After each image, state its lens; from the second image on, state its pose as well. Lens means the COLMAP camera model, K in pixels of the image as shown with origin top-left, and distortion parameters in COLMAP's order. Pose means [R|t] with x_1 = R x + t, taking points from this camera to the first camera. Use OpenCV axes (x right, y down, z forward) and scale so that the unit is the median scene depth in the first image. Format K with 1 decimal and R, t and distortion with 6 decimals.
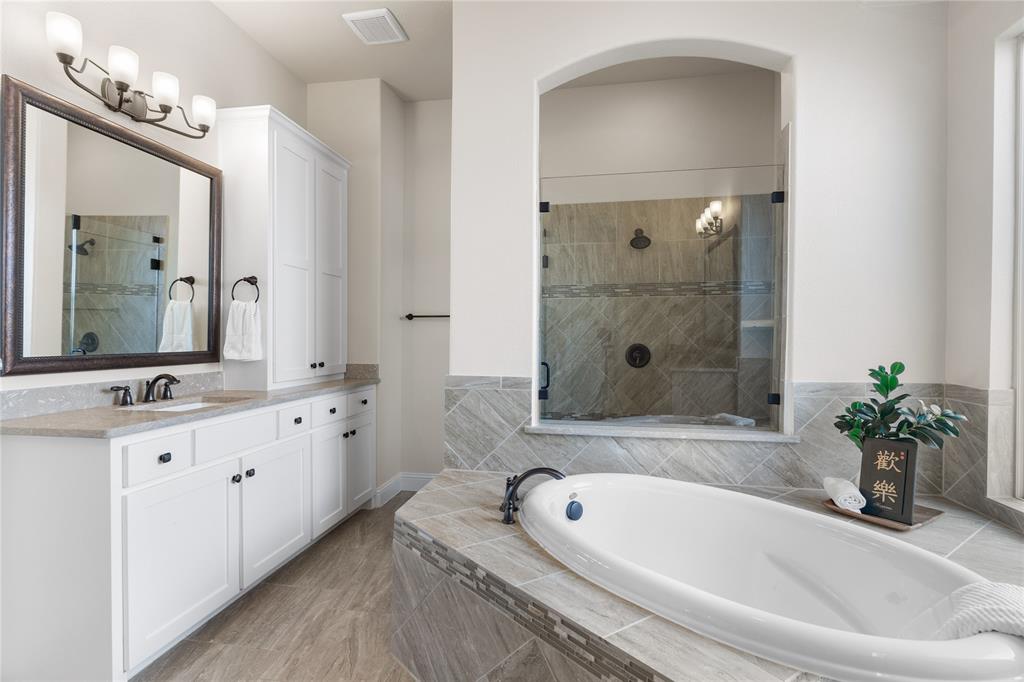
lens RADIAL K [[484.7, 0, 513.6], [0, 484.7, 341.0], [0, 0, 1]] dist [0.002638, -0.001297]
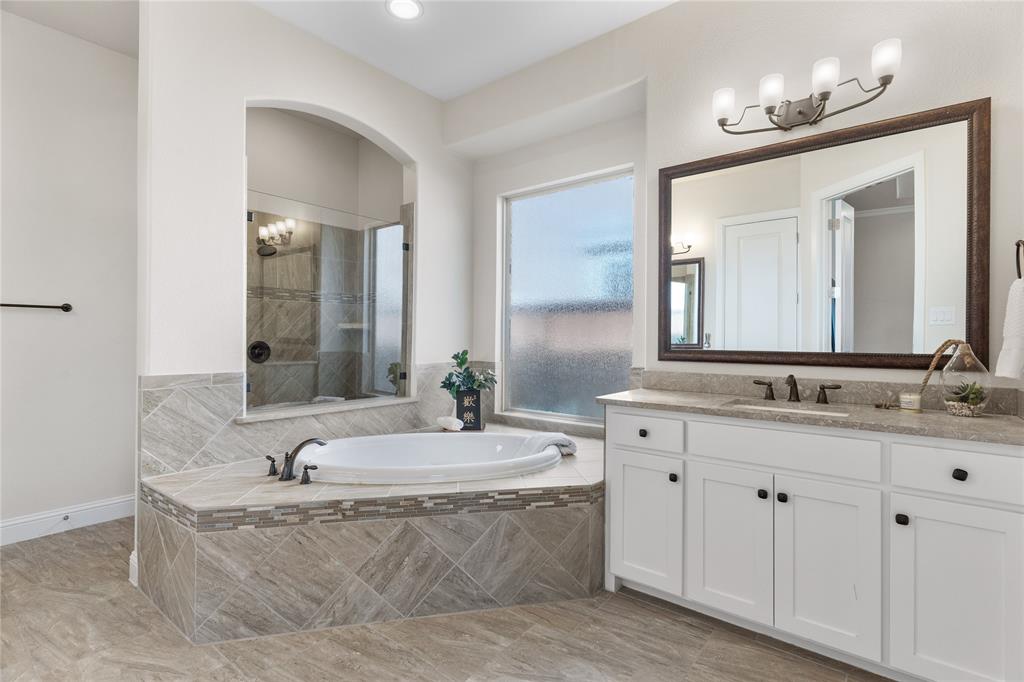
lens RADIAL K [[484.7, 0, 512.7], [0, 484.7, 338.6], [0, 0, 1]] dist [0.002638, -0.001297]
pose [[0.482051, -0.000093, 0.876143, -0.684925], [0.000999, 0.999999, -0.000444, 0.001284], [-0.876143, 0.001089, 0.482050, -0.058590]]
